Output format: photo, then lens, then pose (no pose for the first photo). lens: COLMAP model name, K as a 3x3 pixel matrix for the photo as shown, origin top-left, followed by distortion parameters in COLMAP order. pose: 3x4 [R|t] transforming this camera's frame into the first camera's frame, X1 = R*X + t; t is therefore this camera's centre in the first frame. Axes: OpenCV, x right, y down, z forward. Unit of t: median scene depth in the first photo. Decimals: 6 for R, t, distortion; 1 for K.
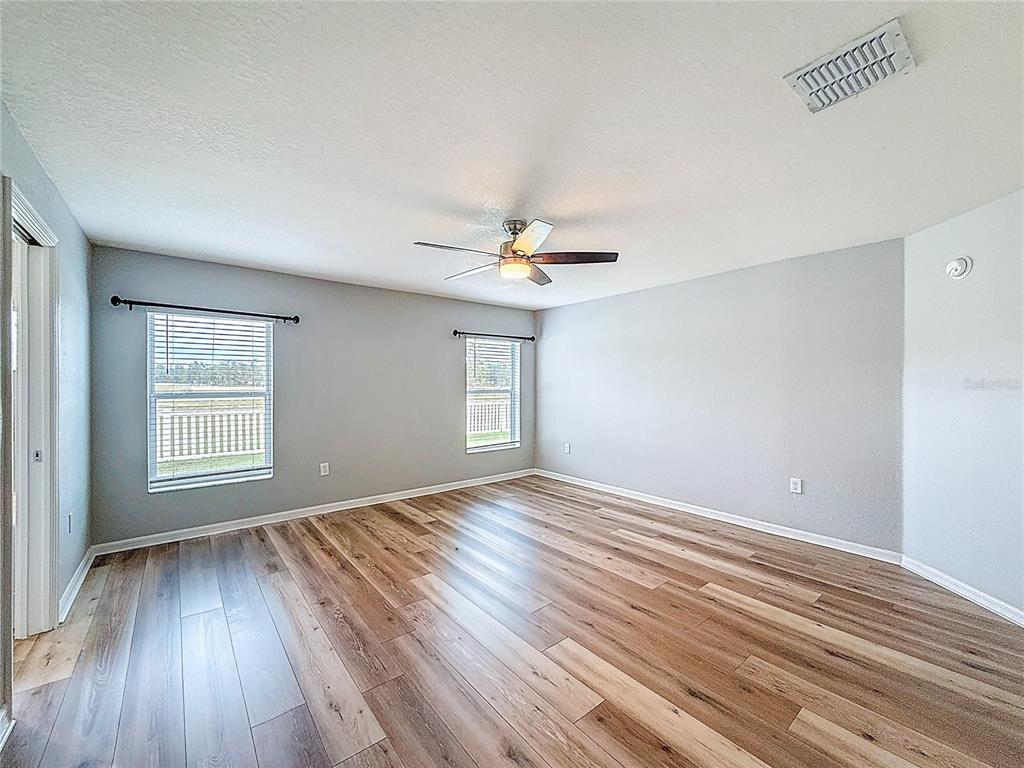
lens RADIAL K [[411.8, 0, 514.8], [0, 411.8, 381.5], [0, 0, 1]] dist [0.000522, 0.000056]
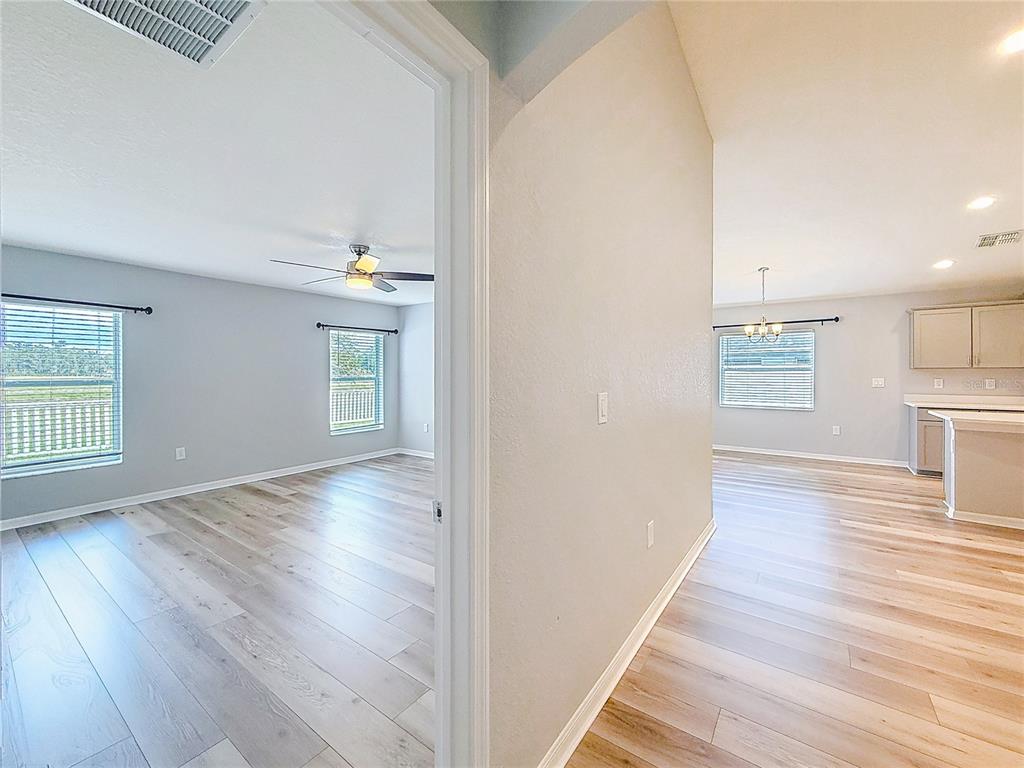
lens RADIAL K [[416.0, 0, 513.5], [0, 416.0, 372.7], [0, 0, 1]] dist [0.001508, -0.000046]
pose [[0.965483, -0.001384, 0.260464, 0.087004], [-0.000601, 0.999971, 0.007540, -0.001439], [-0.260467, -0.007436, 0.965454, -0.262266]]
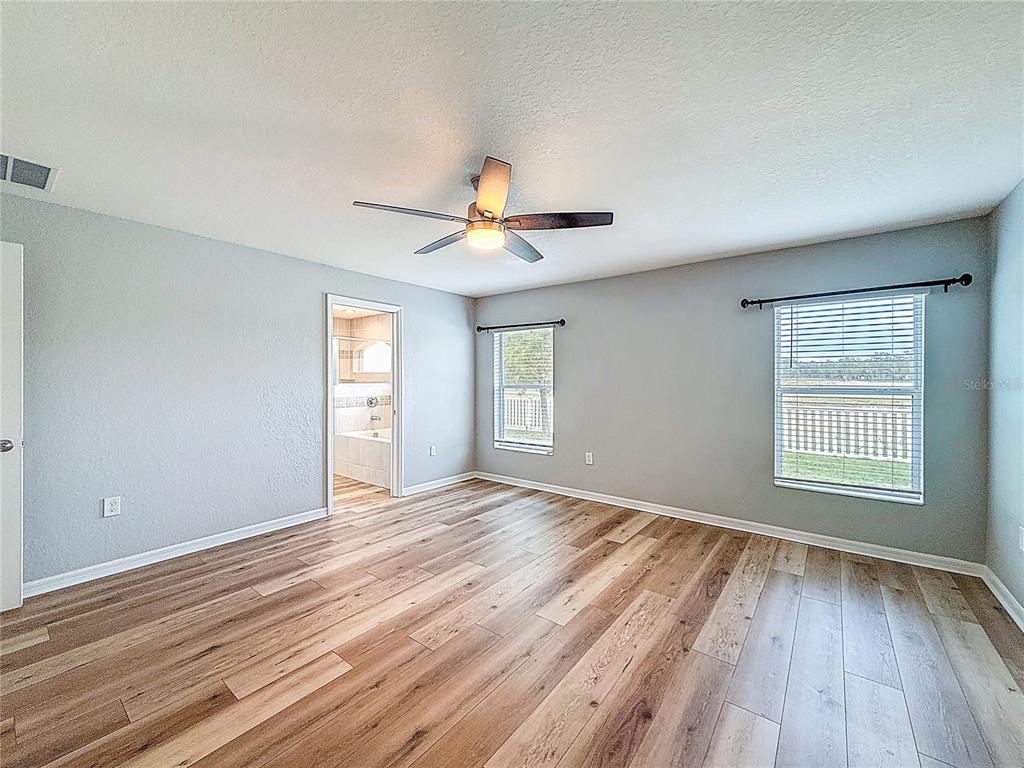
lens RADIAL K [[411.8, 0, 514.8], [0, 411.8, 381.5], [0, 0, 1]] dist [0.000522, 0.000056]
pose [[0.227927, 0.005557, -0.973662, 0.568639], [0.005765, 0.999958, 0.007057, 0.005907], [0.973661, -0.007222, 0.227886, 0.614476]]
